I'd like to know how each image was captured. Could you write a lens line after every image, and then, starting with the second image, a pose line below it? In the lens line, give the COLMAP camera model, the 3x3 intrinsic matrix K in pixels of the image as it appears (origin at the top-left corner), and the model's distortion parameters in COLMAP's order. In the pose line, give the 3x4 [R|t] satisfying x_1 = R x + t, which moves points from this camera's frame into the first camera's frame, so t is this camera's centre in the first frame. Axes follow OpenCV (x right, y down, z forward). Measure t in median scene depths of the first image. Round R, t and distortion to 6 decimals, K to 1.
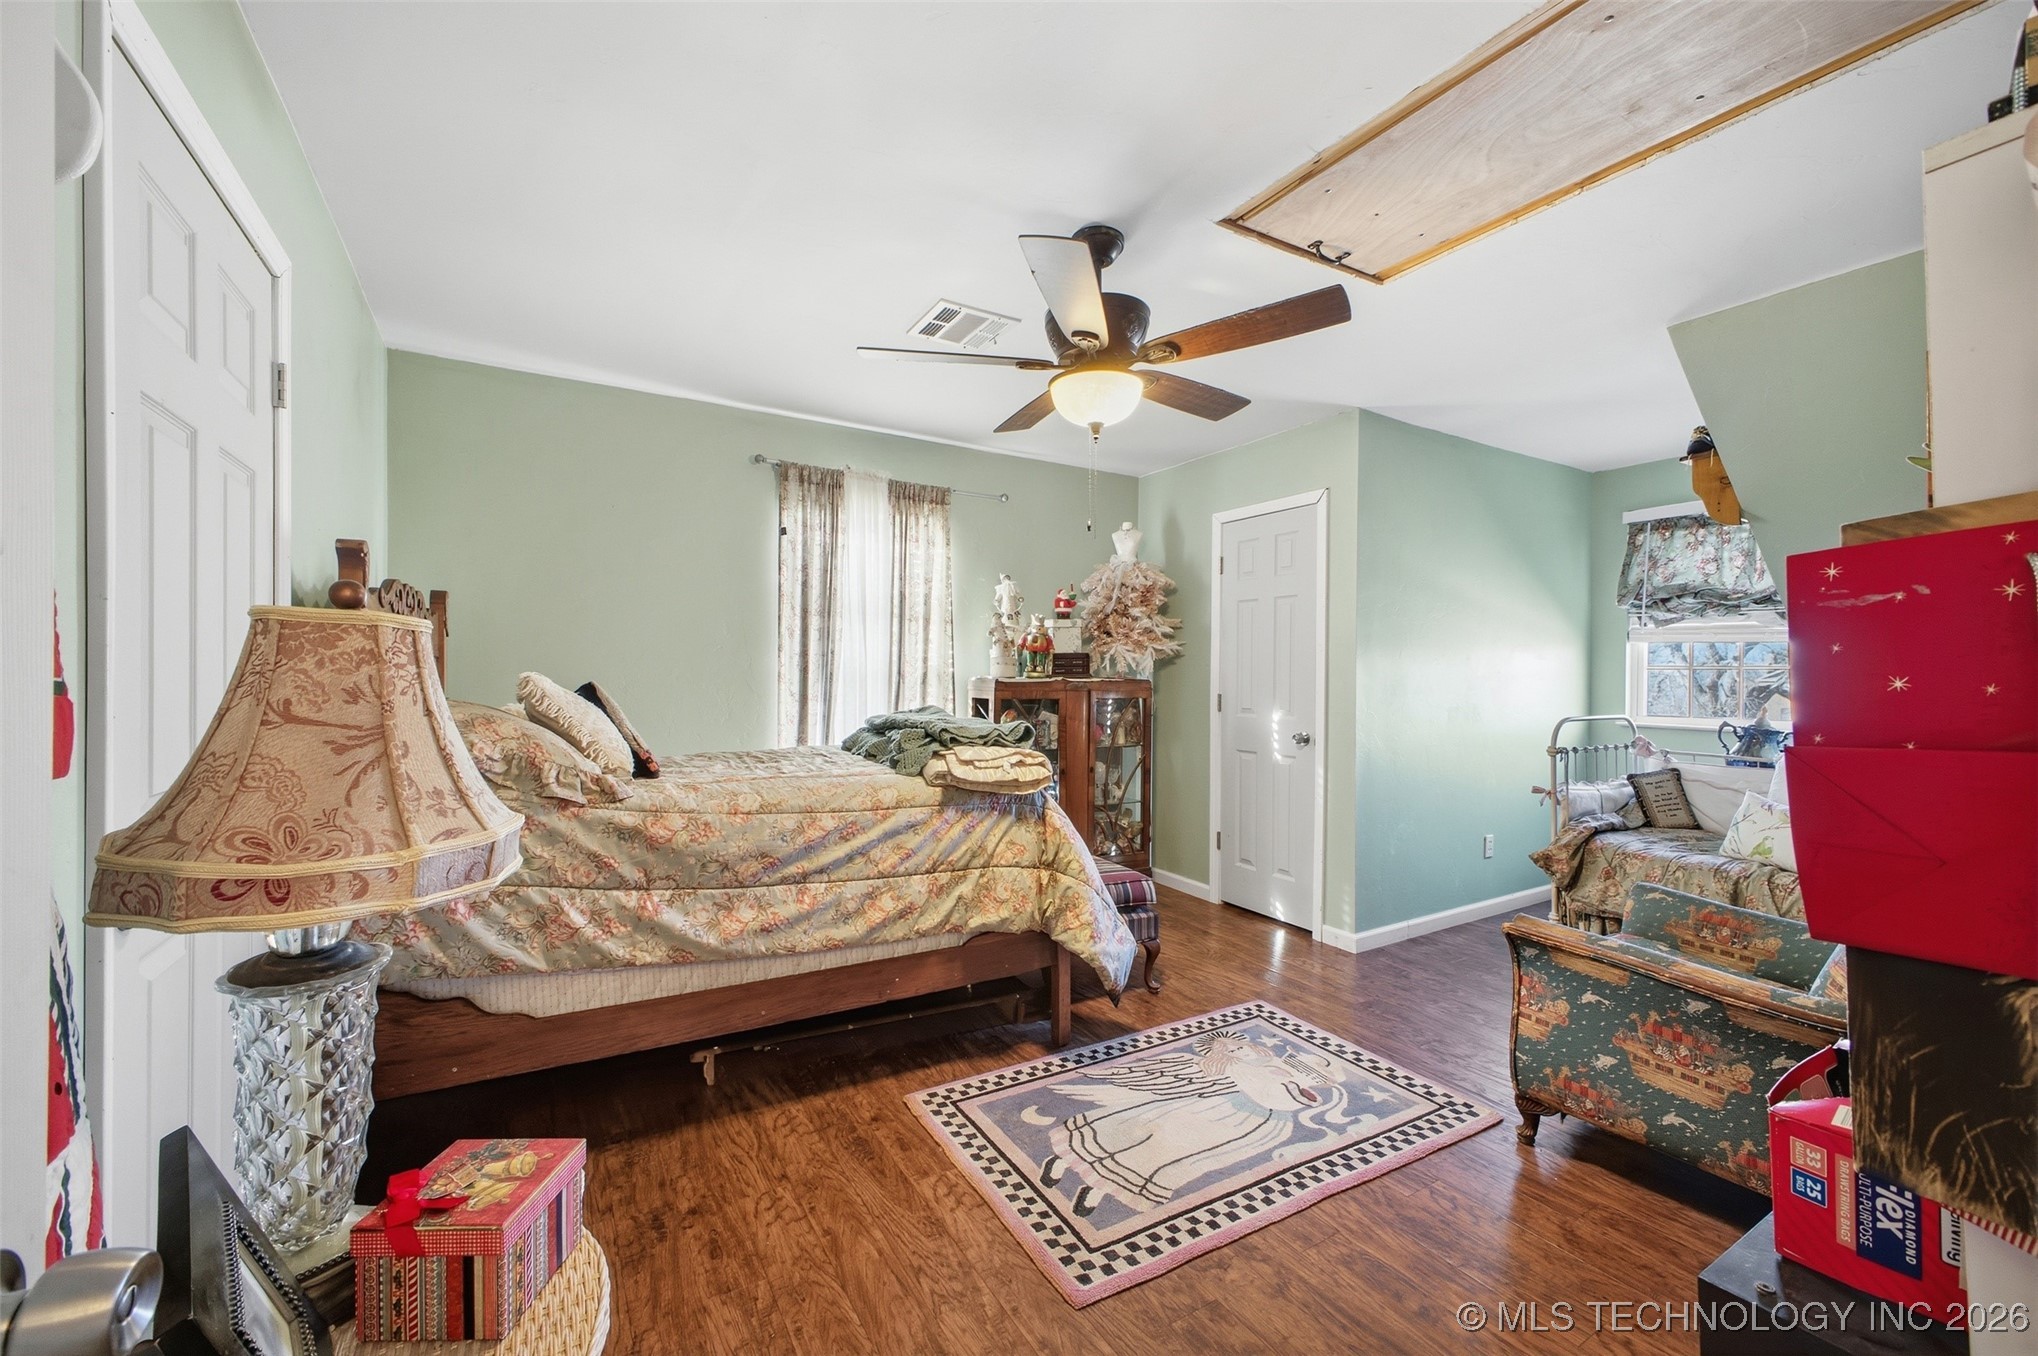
lens RADIAL K [[808.6, 0, 1019.8], [0, 808.6, 674.1], [0, 0, 1]] dist [0.015663, -0.000474]
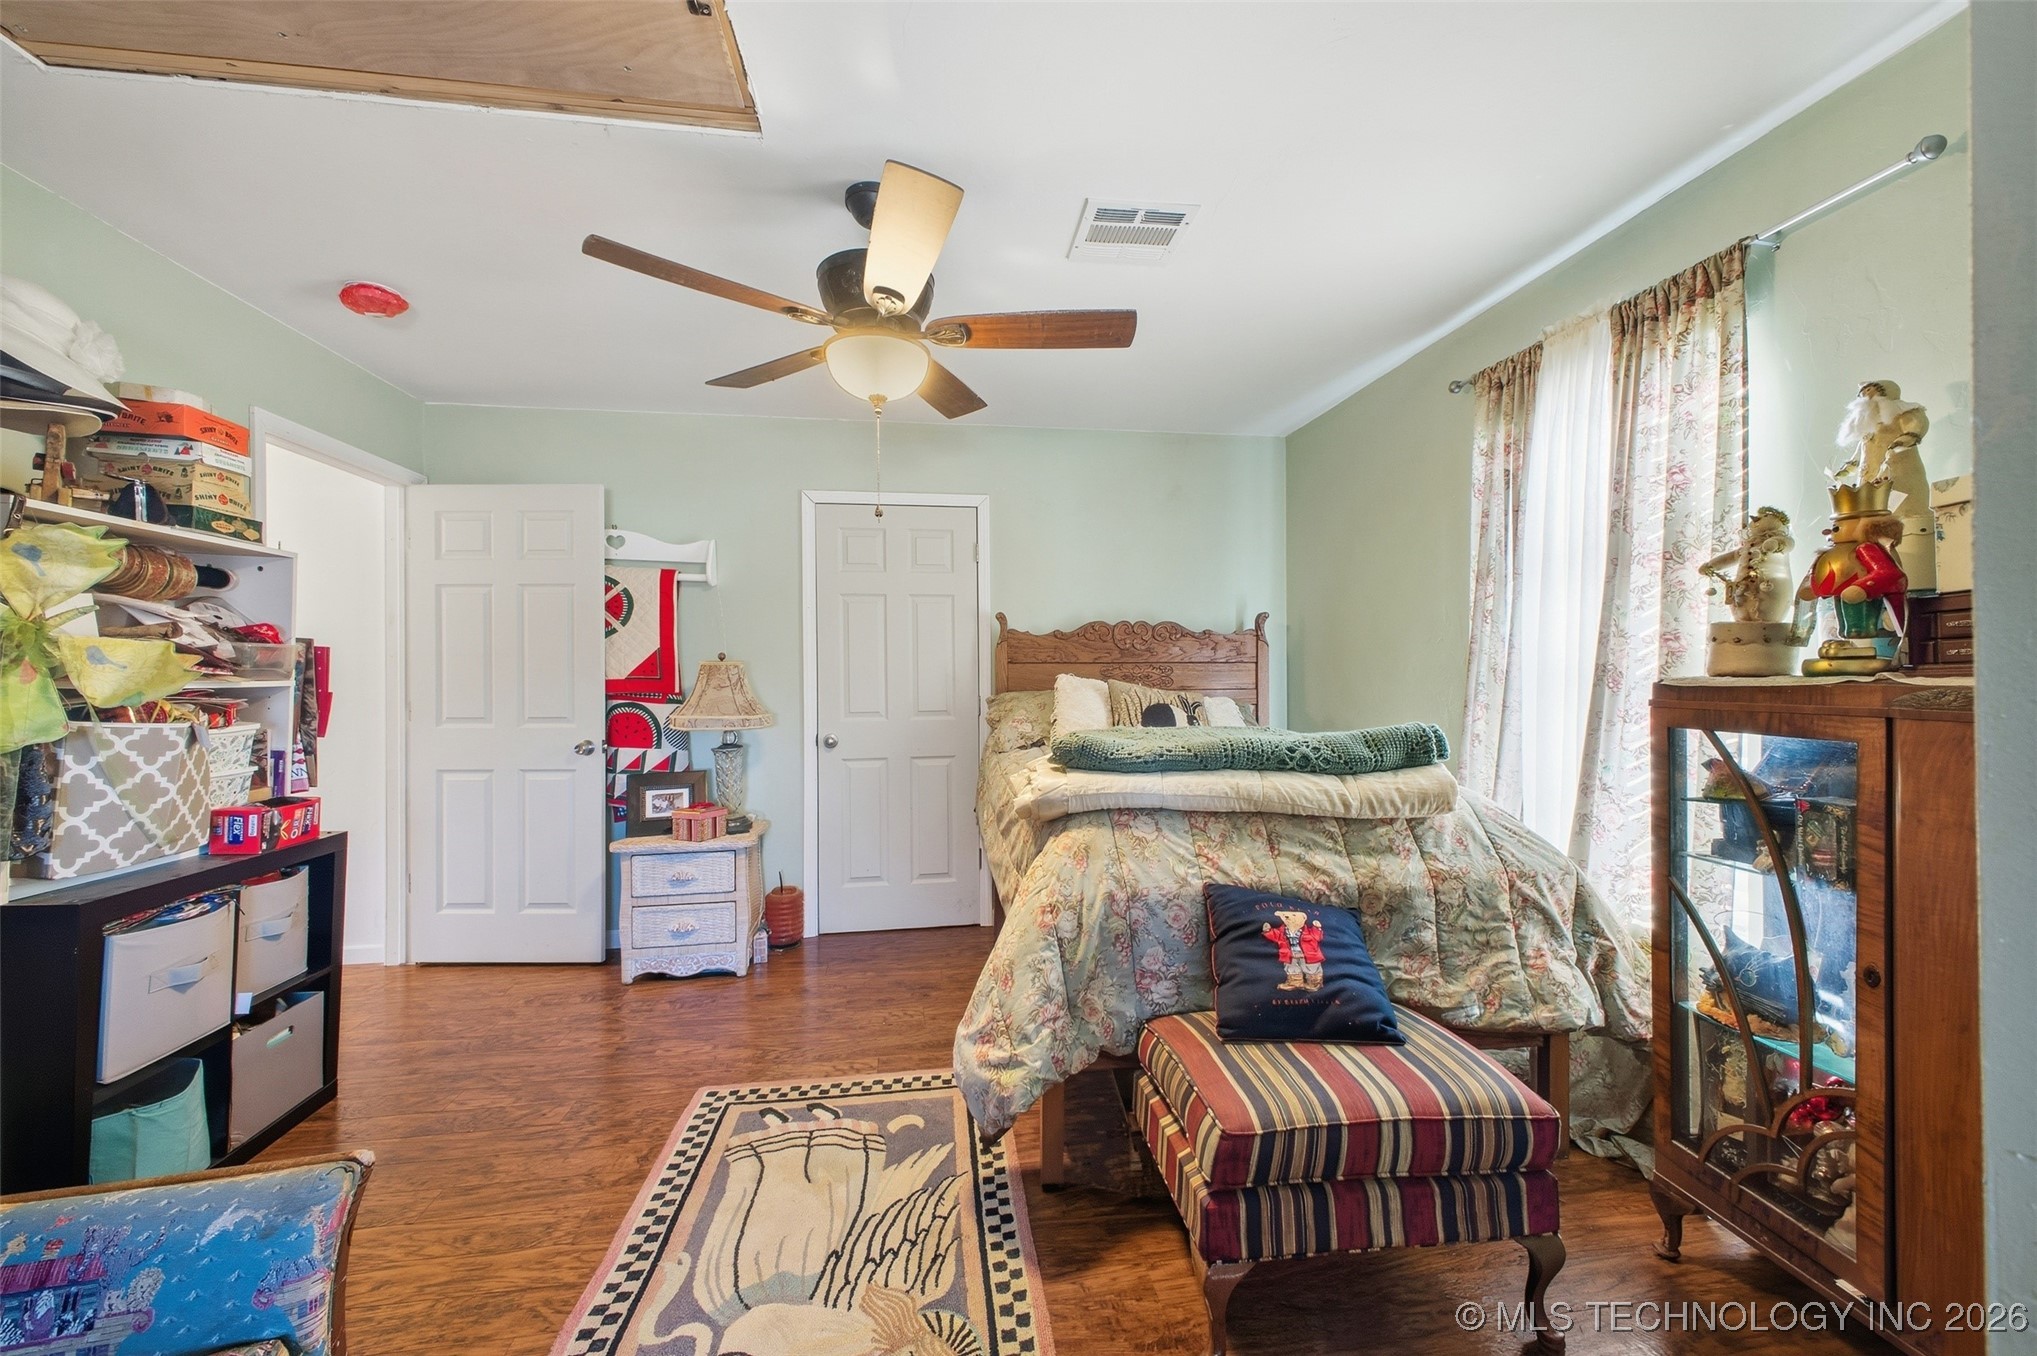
lens RADIAL K [[808.2, 0, 1019.3], [0, 808.2, 674.1], [0, 0, 1]] dist [0.015663, -0.000474]
pose [[-0.393133, -0.004657, -0.919470, 0.852074], [0.004216, 0.999968, -0.006867, 0.008330], [0.919472, -0.006576, -0.393101, 1.480542]]
